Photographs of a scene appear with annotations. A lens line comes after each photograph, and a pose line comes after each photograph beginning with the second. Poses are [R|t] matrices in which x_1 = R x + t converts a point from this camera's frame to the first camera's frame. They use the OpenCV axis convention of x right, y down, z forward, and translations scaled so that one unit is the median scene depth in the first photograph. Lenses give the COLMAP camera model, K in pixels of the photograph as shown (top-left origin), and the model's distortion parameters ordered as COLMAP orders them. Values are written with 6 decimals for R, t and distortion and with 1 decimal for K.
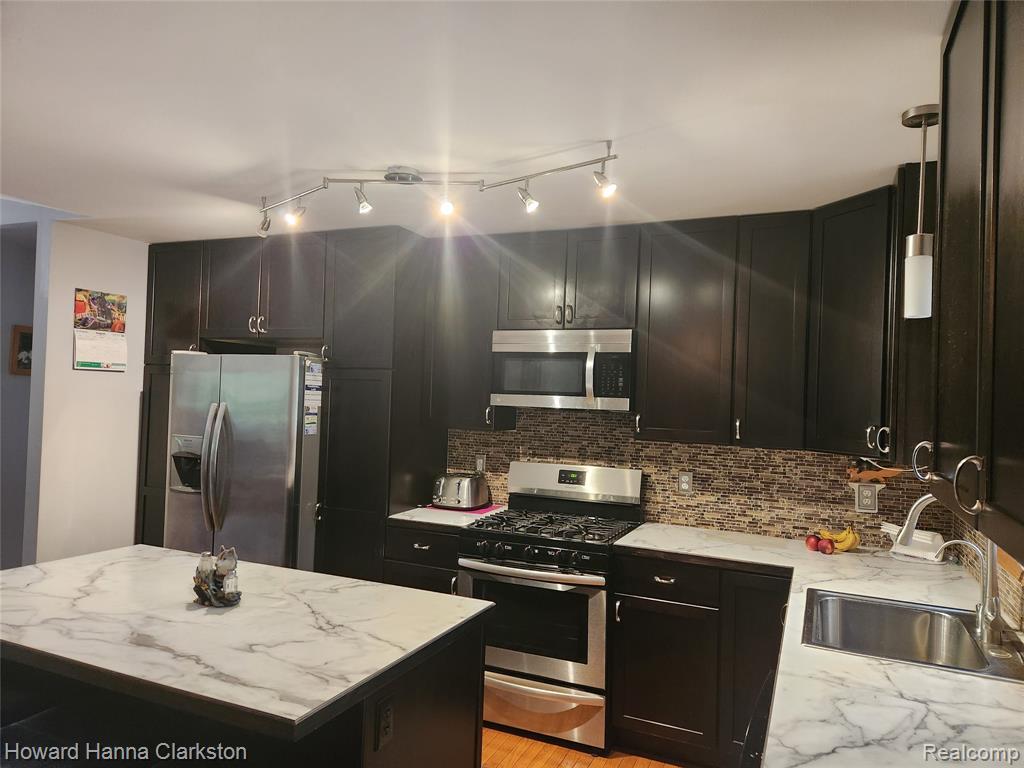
lens RADIAL K [[679.8, 0, 508.2], [0, 679.8, 386.1], [0, 0, 1]] dist [0.075135, -0.055310]
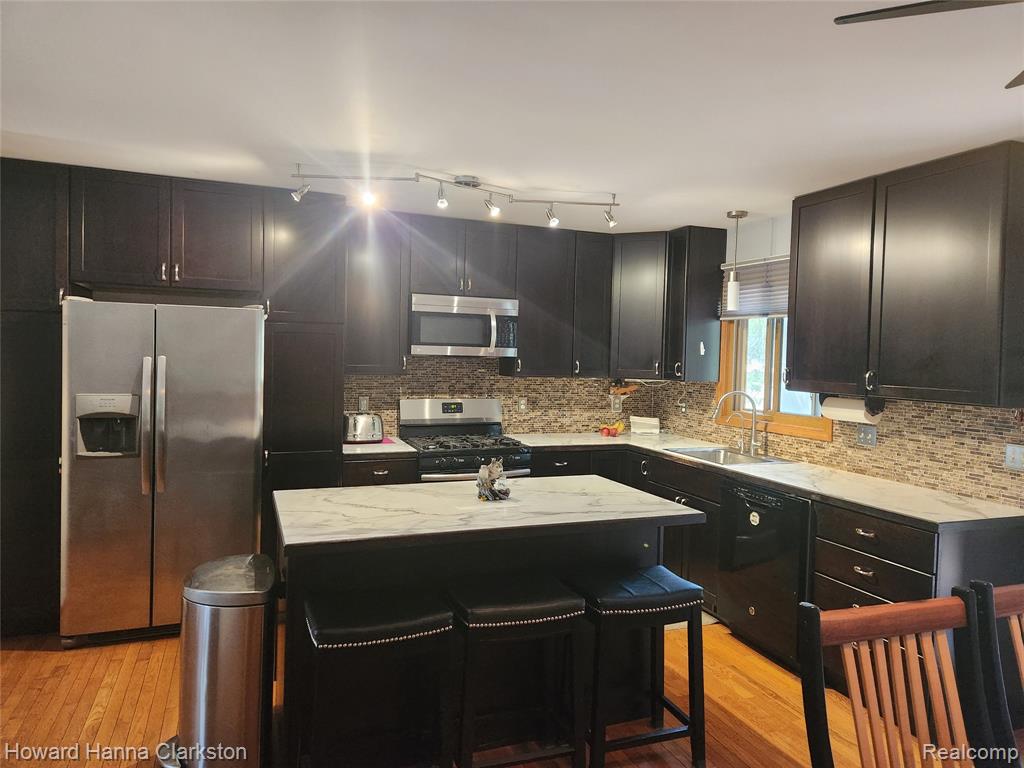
lens RADIAL K [[691.4, 0, 506.4], [0, 691.4, 384.1], [0, 0, 1]] dist [0.055624, -0.002285]
pose [[0.700824, -0.050536, 0.711542, -0.852265], [-0.010894, 0.996613, 0.081513, -0.024088], [-0.713251, -0.064878, 0.697900, -0.006988]]
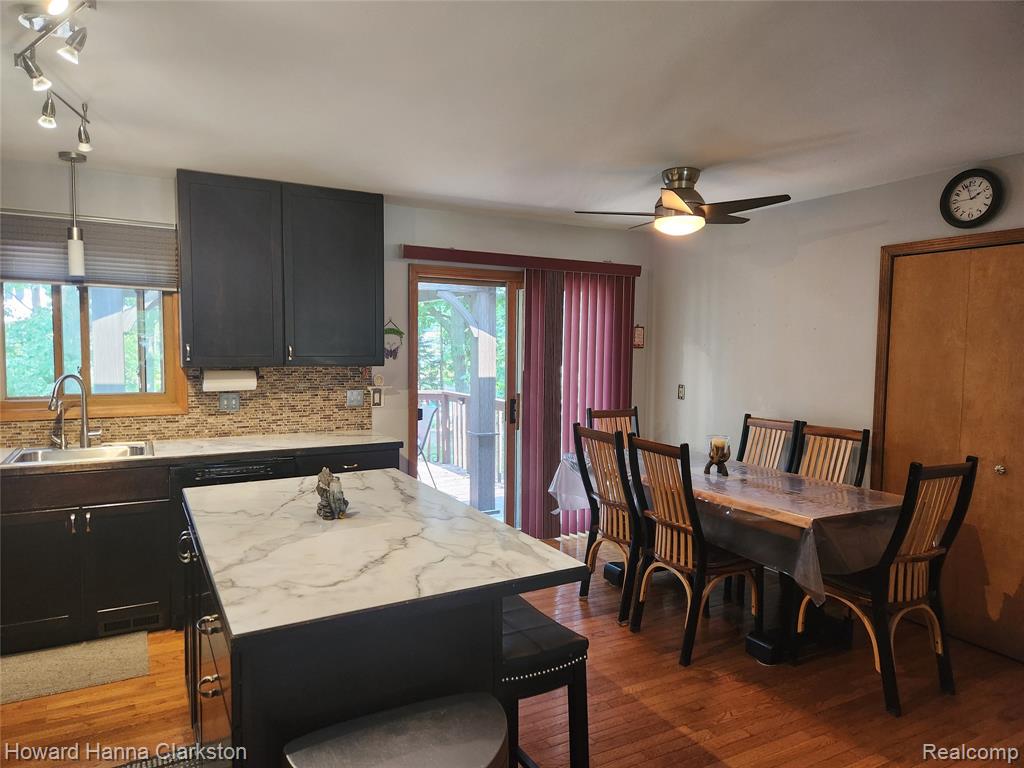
lens RADIAL K [[679.8, 0, 508.2], [0, 679.8, 386.1], [0, 0, 1]] dist [0.075135, -0.055310]
pose [[-0.795195, -0.082793, 0.600675, -0.801474], [-0.046787, 0.996059, 0.075351, -0.002727], [-0.604546, 0.031815, -0.795934, 1.040272]]
